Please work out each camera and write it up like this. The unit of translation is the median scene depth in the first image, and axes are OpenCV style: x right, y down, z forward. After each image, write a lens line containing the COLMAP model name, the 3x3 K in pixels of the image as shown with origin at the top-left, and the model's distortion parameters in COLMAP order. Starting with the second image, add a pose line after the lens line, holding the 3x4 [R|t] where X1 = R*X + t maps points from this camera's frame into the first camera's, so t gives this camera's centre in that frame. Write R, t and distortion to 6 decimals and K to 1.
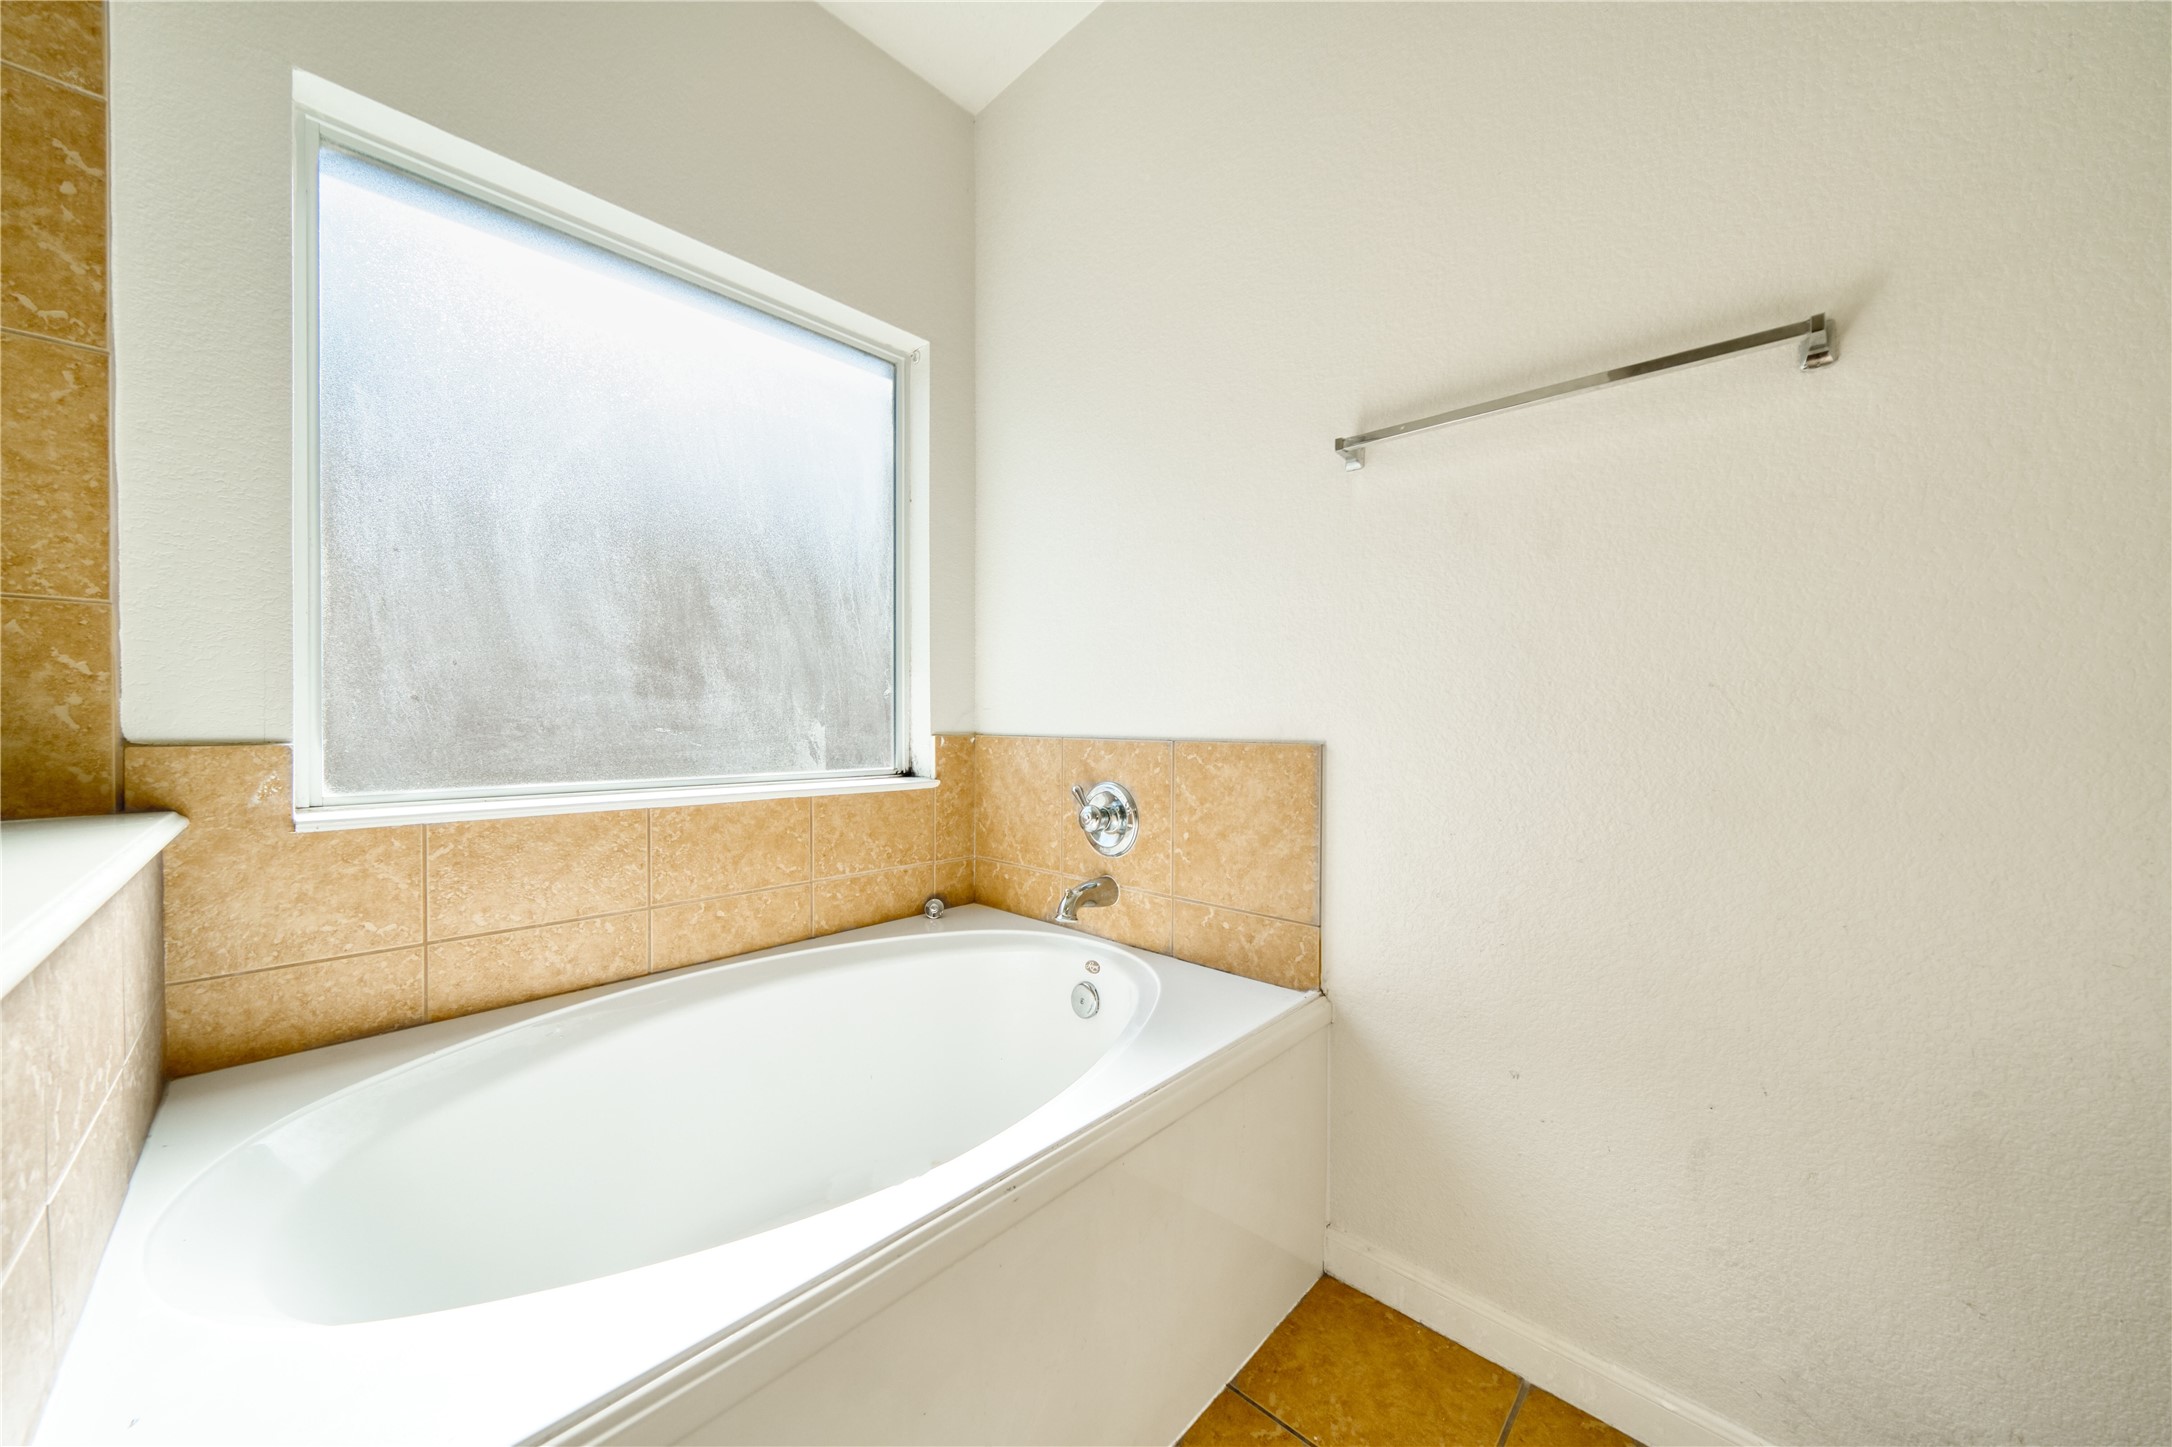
lens RADIAL K [[752.5, 0, 1085.9], [0, 752.5, 727.6], [0, 0, 1]] dist [-0.002513, -0.000032]
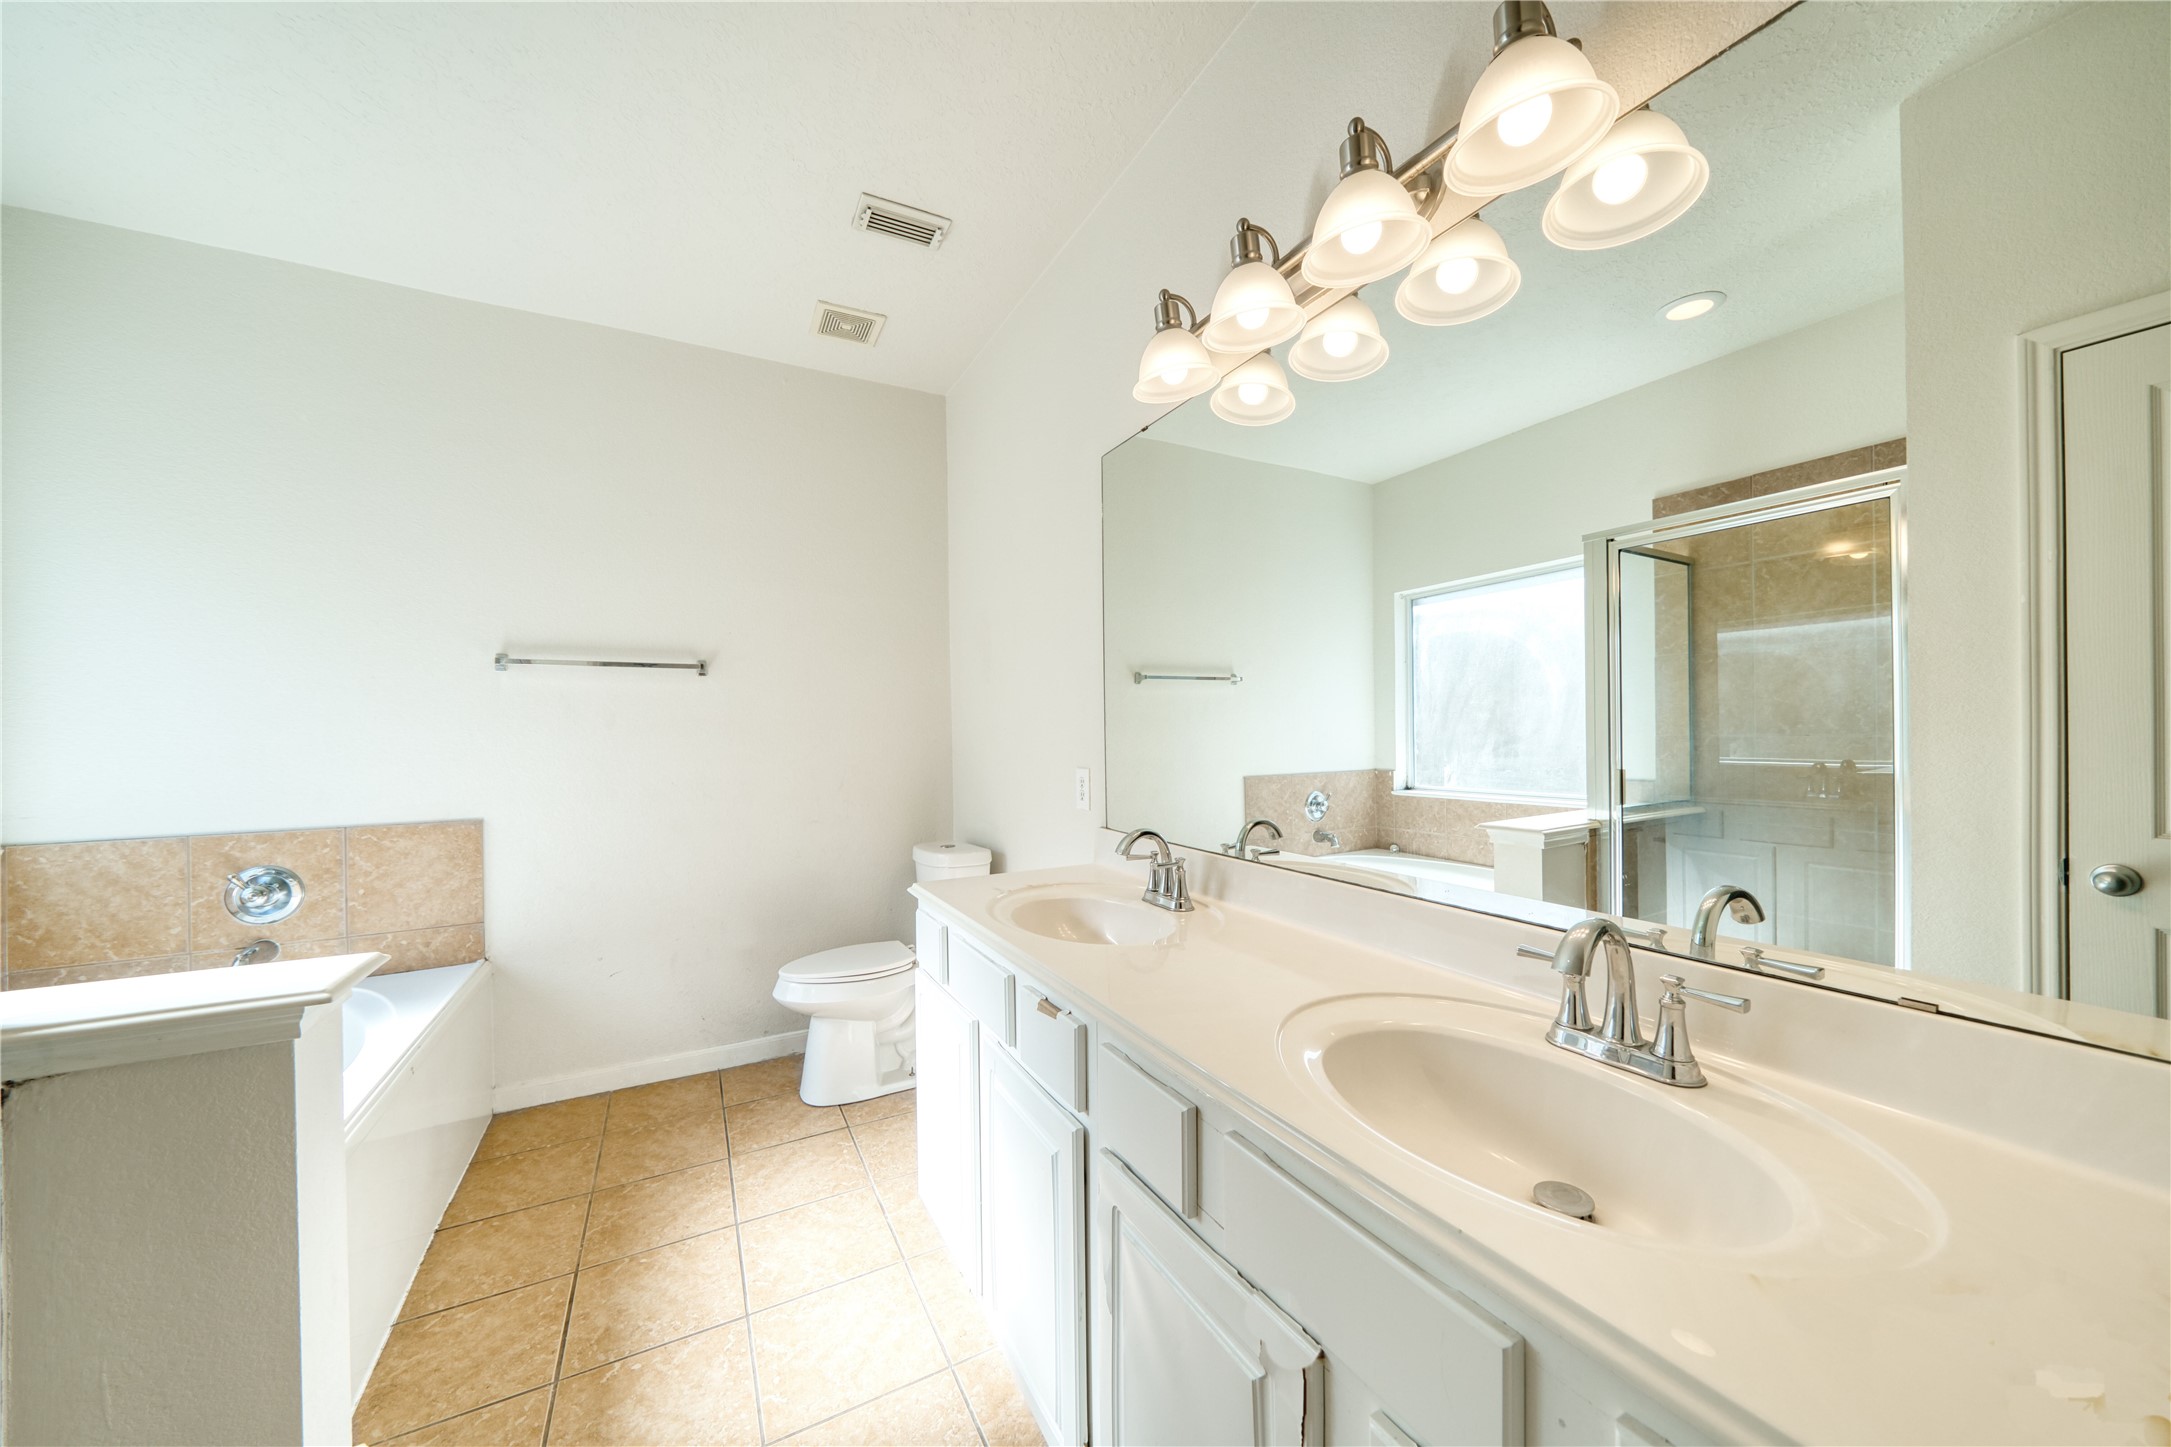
lens RADIAL K [[752.2, 0, 1080.6], [0, 752.2, 734.7], [0, 0, 1]] dist [-0.002513, -0.000032]
pose [[0.302900, -0.006318, 0.953001, -0.874642], [0.030774, 0.999521, -0.003154, -0.119885], [-0.952525, 0.030283, 0.302950, -0.824765]]
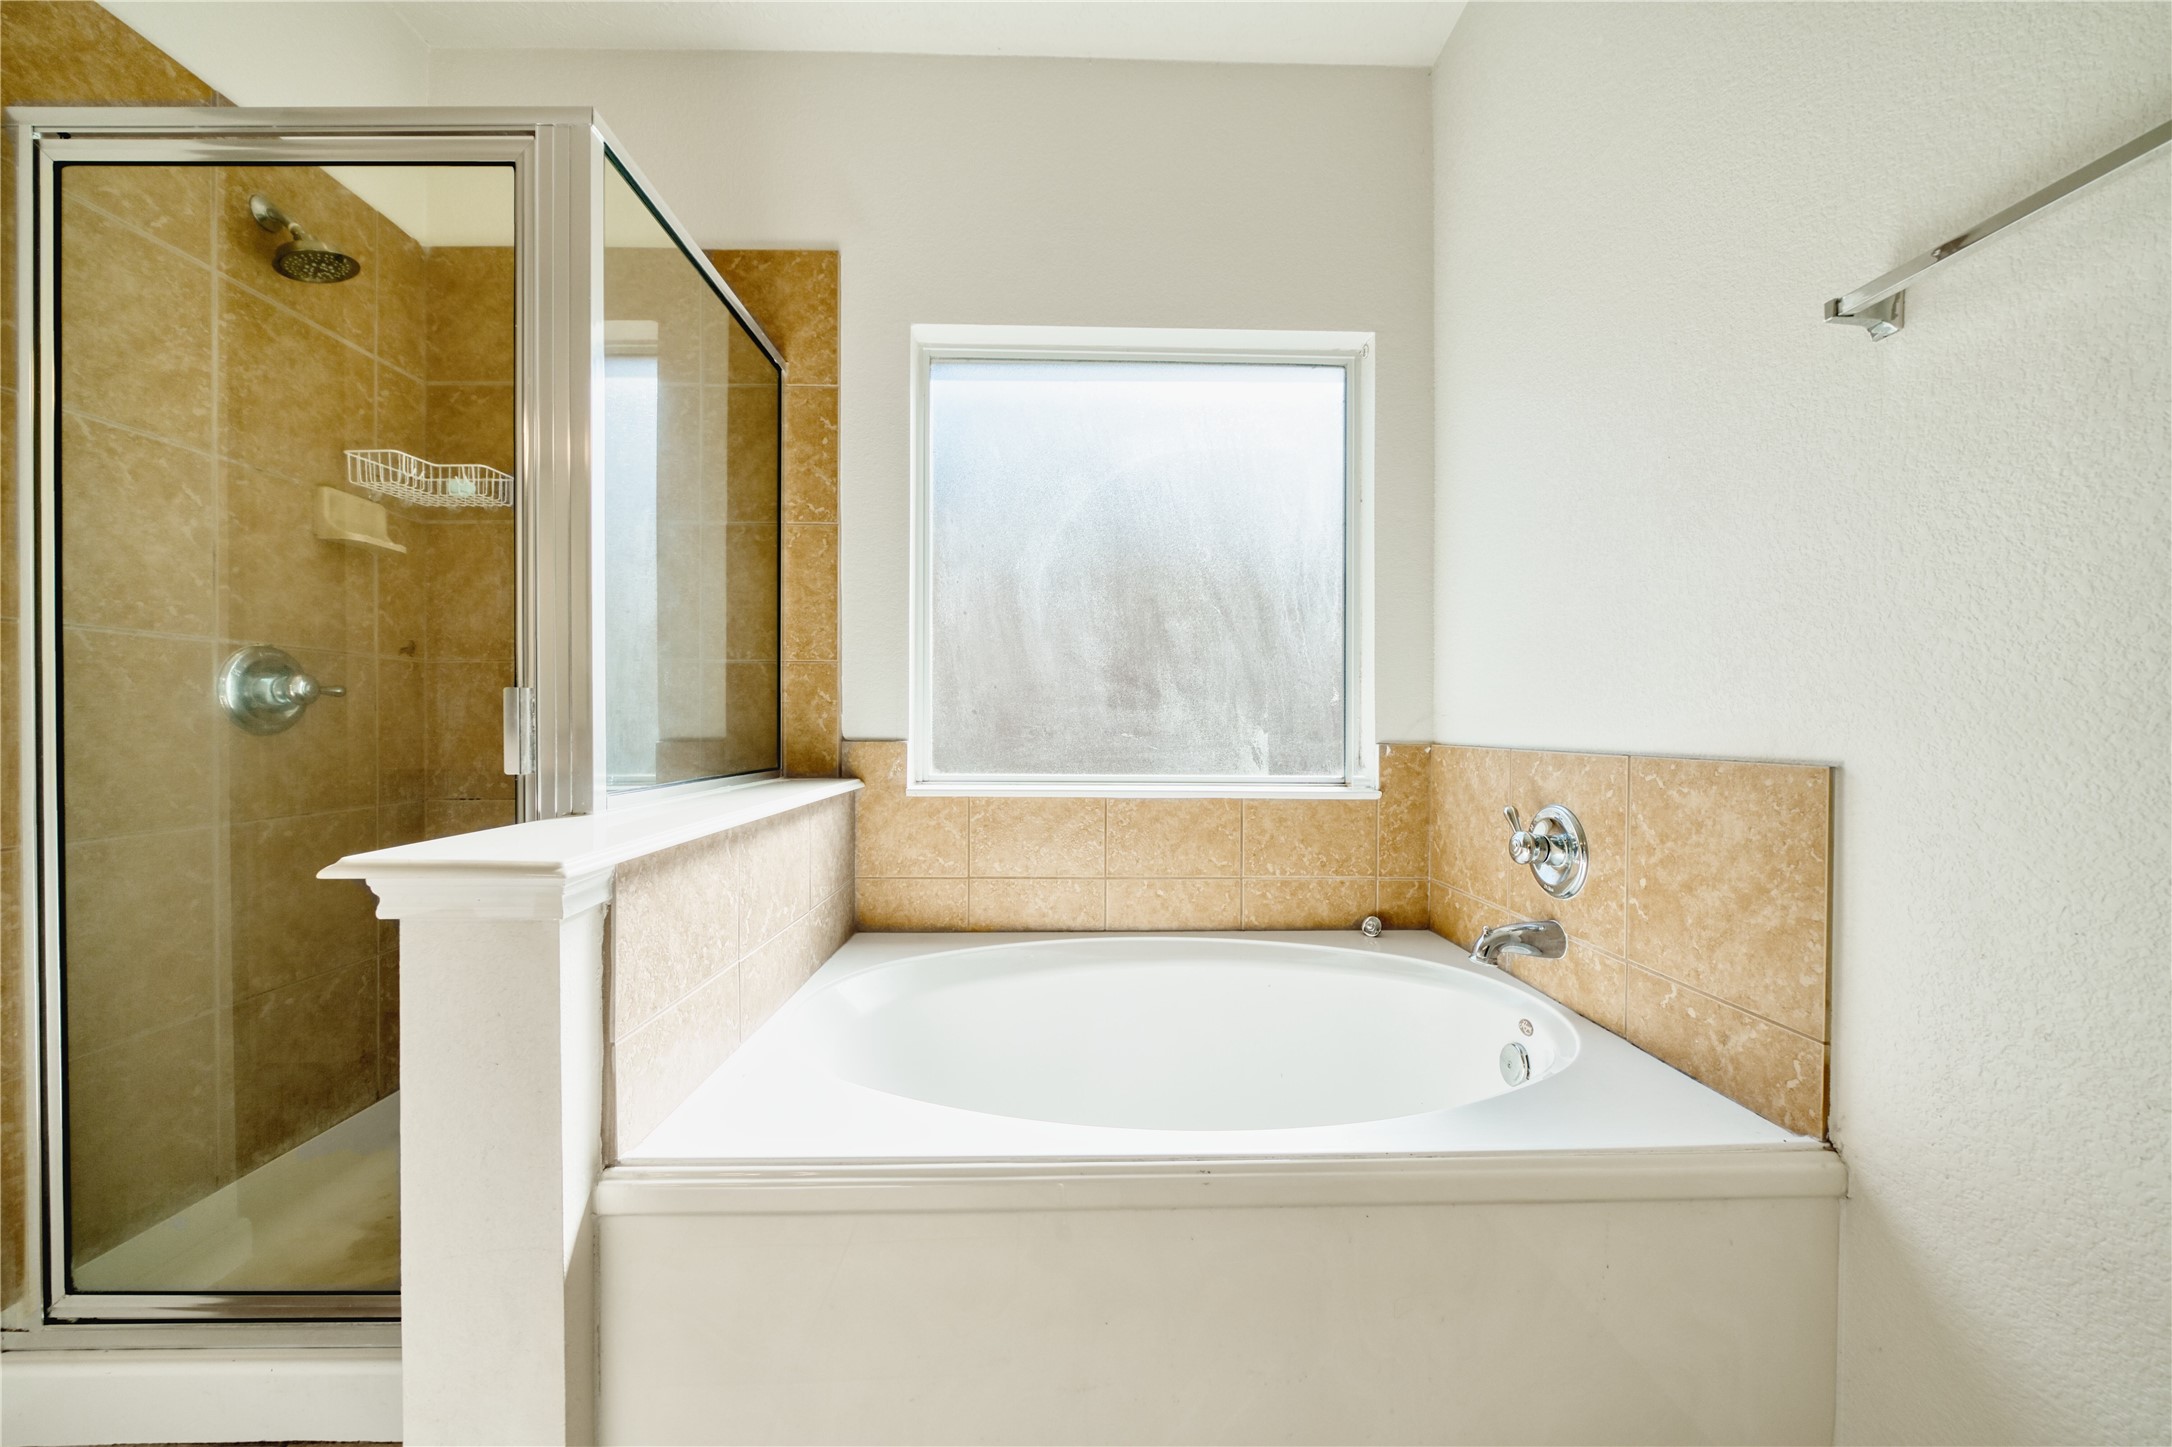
lens RADIAL K [[785.3, 0, 1084.6], [0, 785.3, 728.3], [0, 0, 1]] dist [-0.008783, 0.000013]
pose [[0.707387, 0.003463, -0.706818, 0.304770], [-0.009710, 0.999941, -0.004819, -0.001225], [0.706760, 0.010272, 0.707379, 0.053425]]
